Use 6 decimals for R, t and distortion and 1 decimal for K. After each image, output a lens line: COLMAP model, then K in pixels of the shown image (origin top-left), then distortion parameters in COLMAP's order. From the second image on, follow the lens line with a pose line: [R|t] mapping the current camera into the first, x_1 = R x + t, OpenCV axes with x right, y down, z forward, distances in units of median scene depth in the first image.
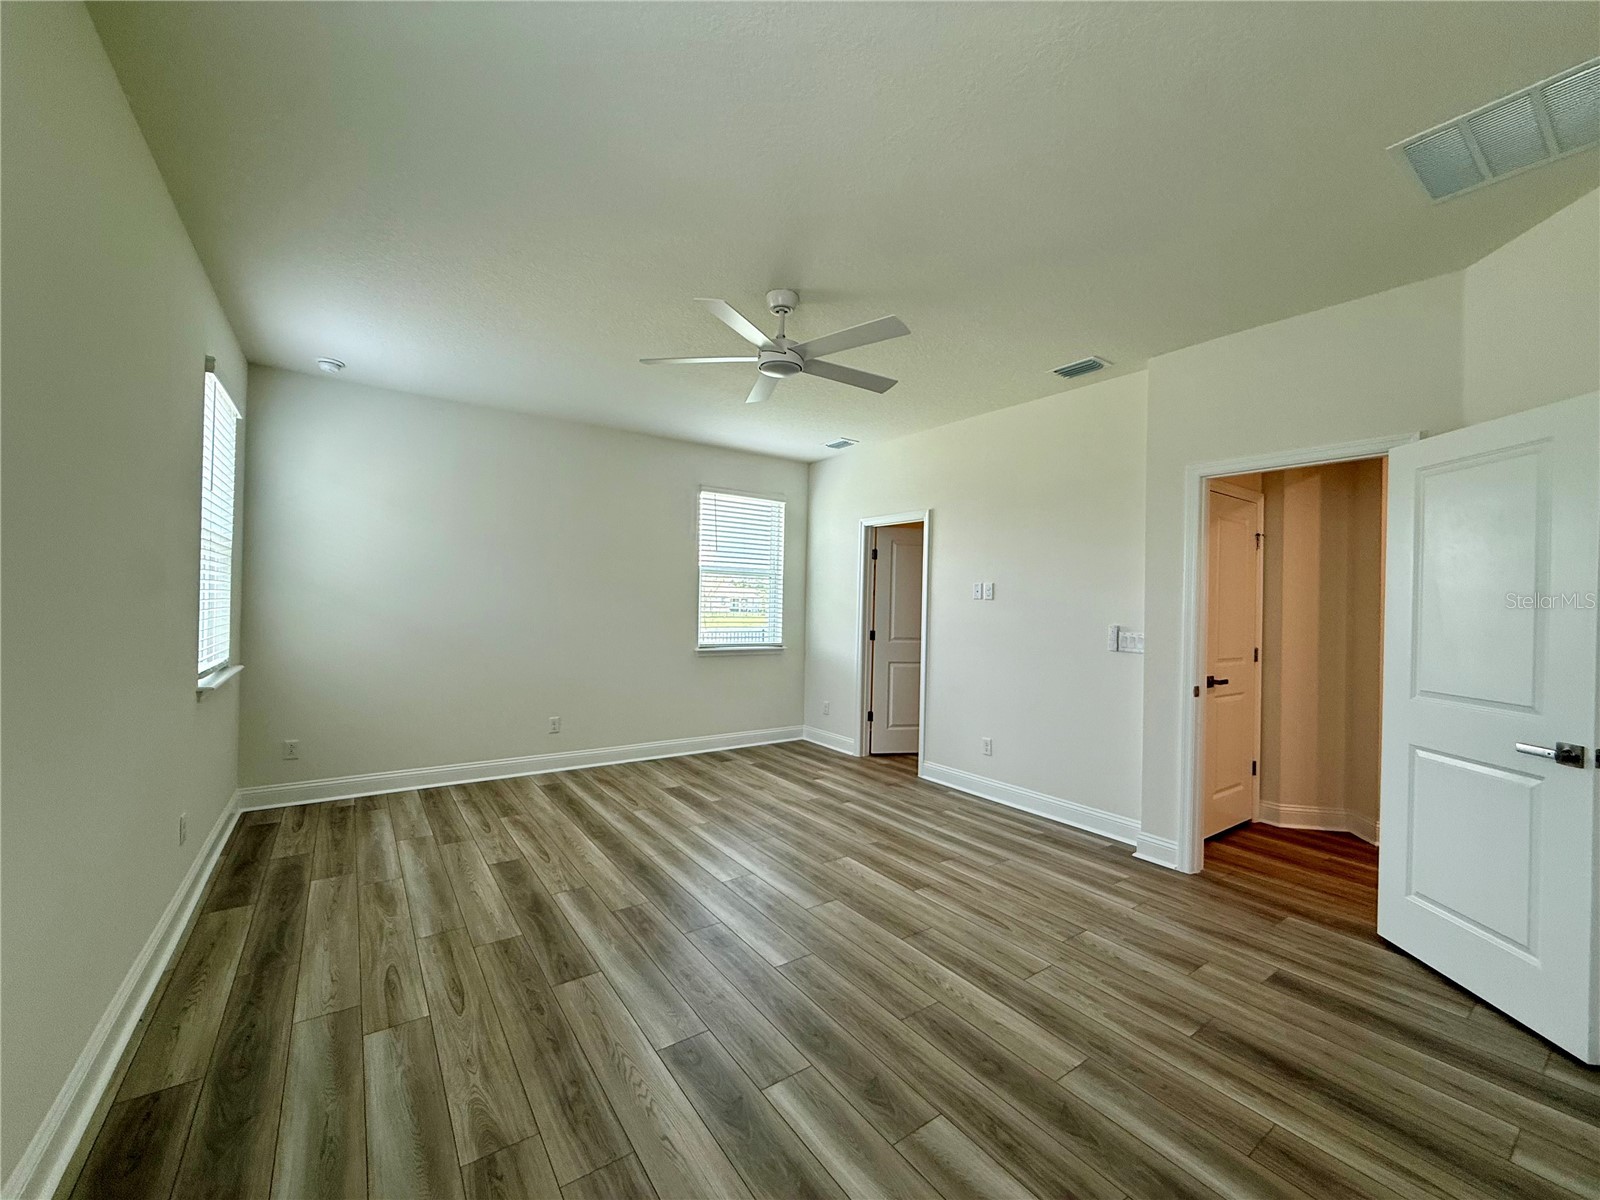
lens RADIAL K [[637.5, 0, 794.2], [0, 637.5, 600.9], [0, 0, 1]] dist [0.000912, -0.000767]
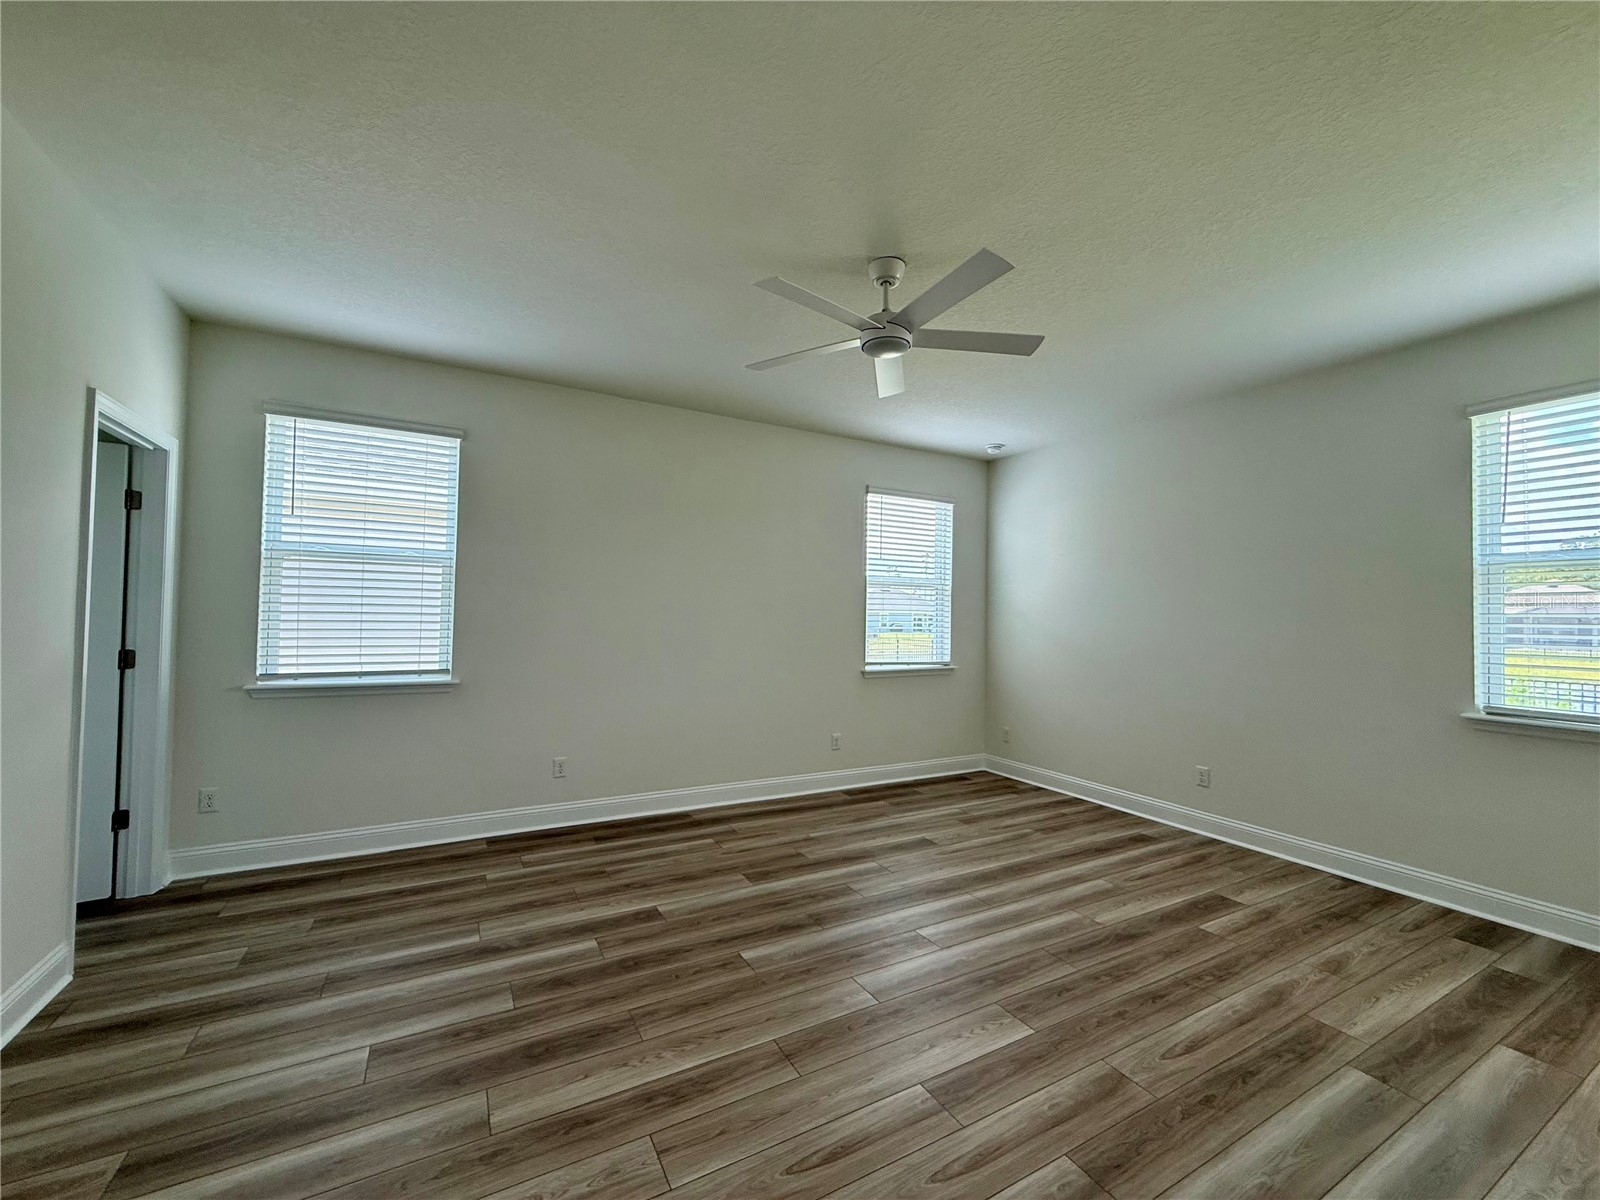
lens RADIAL K [[637.5, 0, 802.8], [0, 637.5, 603.2], [0, 0, 1]] dist [0.000912, -0.000767]
pose [[-0.103463, -0.045155, -0.993608, 0.694023], [-0.014370, 0.998933, -0.043901, 0.023053], [0.994529, 0.009736, -0.104002, 0.802296]]
